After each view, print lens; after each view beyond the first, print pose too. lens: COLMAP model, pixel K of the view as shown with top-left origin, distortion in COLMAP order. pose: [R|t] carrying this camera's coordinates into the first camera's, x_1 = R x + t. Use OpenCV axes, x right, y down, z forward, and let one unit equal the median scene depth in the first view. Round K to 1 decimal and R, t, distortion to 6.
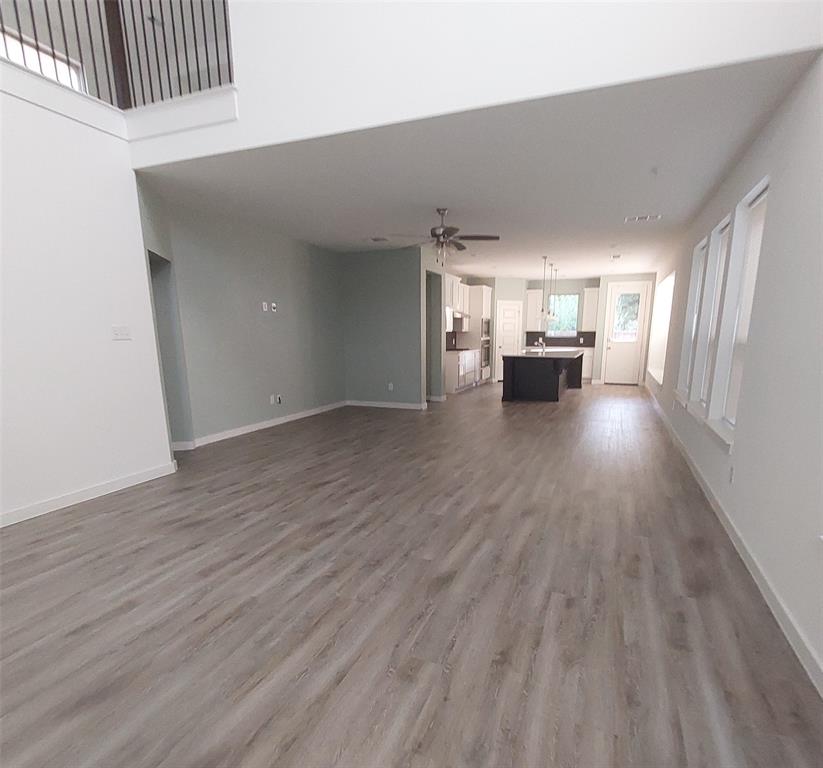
lens RADIAL K [[451.4, 0, 435.4], [0, 451.4, 430.0], [0, 0, 1]] dist [-0.005545, 0.000444]
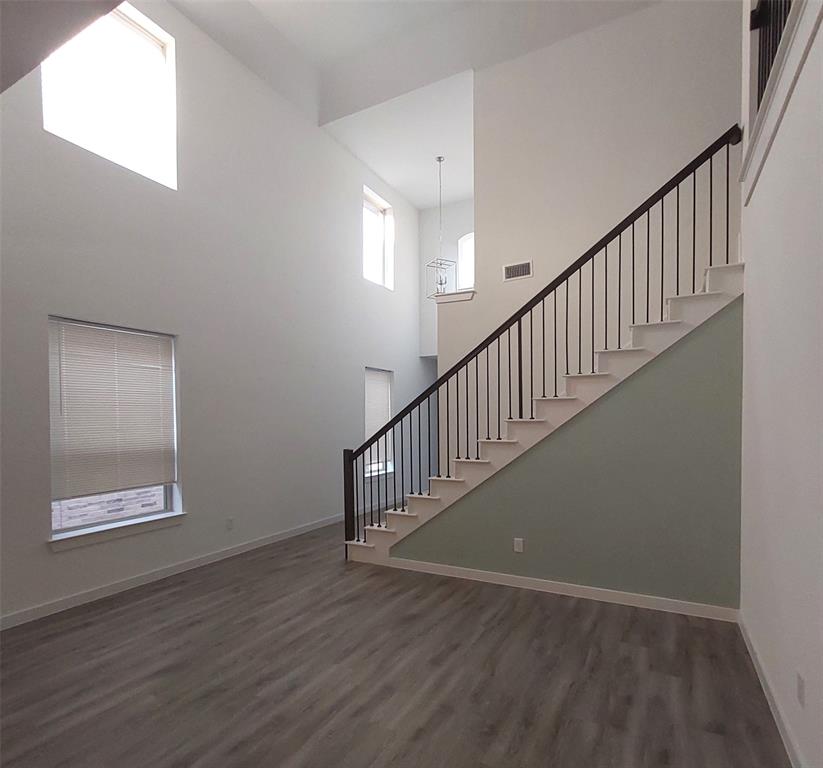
lens RADIAL K [[451.4, 0, 435.4], [0, 451.4, 430.0], [0, 0, 1]] dist [-0.005545, 0.000444]
pose [[-0.994553, 0.009639, 0.103781, -0.538717], [0.034014, 0.971218, 0.235753, -0.336490], [-0.098521, 0.237999, -0.966256, 1.343760]]
